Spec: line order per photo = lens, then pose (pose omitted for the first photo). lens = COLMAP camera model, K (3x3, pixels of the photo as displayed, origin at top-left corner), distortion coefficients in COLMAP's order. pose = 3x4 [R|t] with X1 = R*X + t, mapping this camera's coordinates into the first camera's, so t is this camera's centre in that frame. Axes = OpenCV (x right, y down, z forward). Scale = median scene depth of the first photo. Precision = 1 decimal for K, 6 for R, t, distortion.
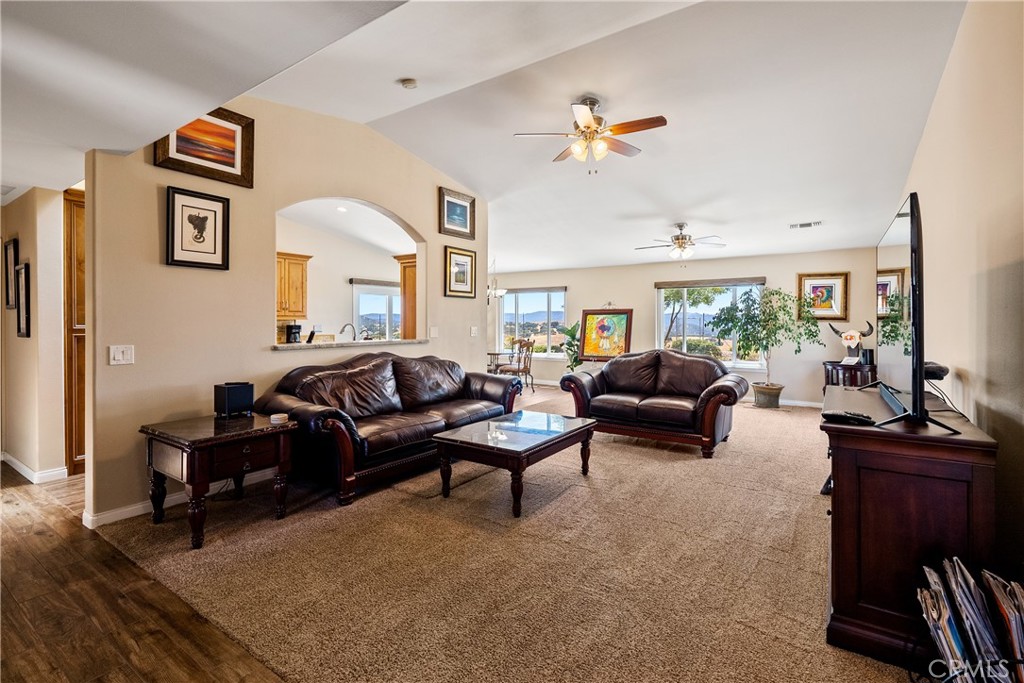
lens RADIAL K [[466.3, 0, 532.7], [0, 466.3, 324.2], [0, 0, 1]] dist [-0.003941, 0.002096]
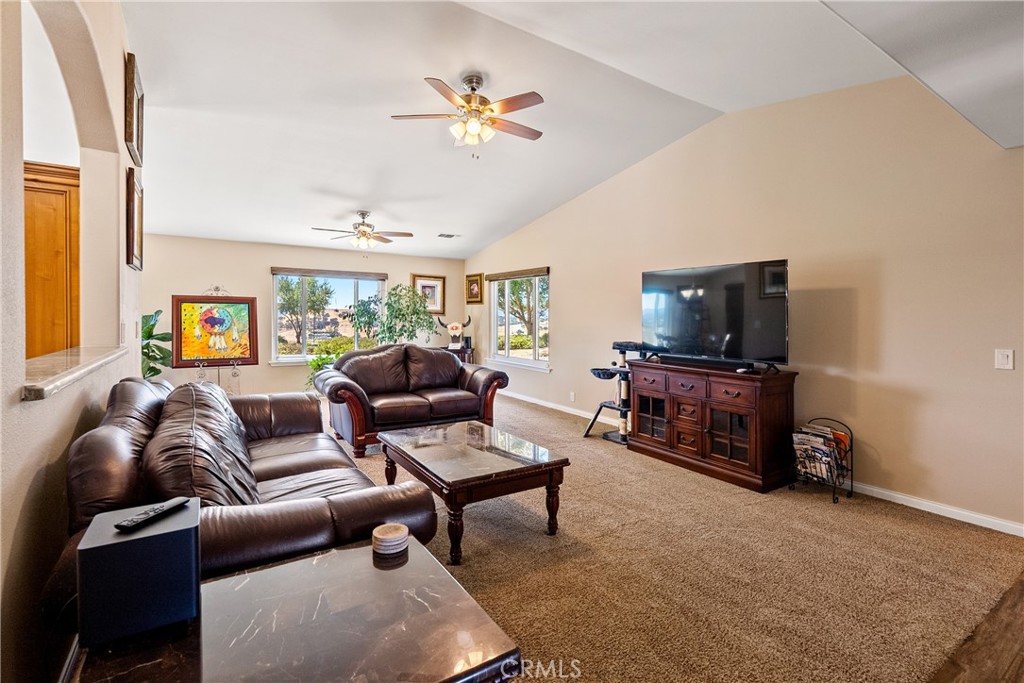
lens RADIAL K [[466.3, 0, 506.8], [0, 466.3, 315.4], [0, 0, 1]] dist [-0.003941, 0.002096]
pose [[0.402750, 0.006332, 0.915288, -0.429402], [-0.008291, 0.999960, -0.003269, -0.002988], [-0.915273, -0.006272, 0.402786, 0.345202]]
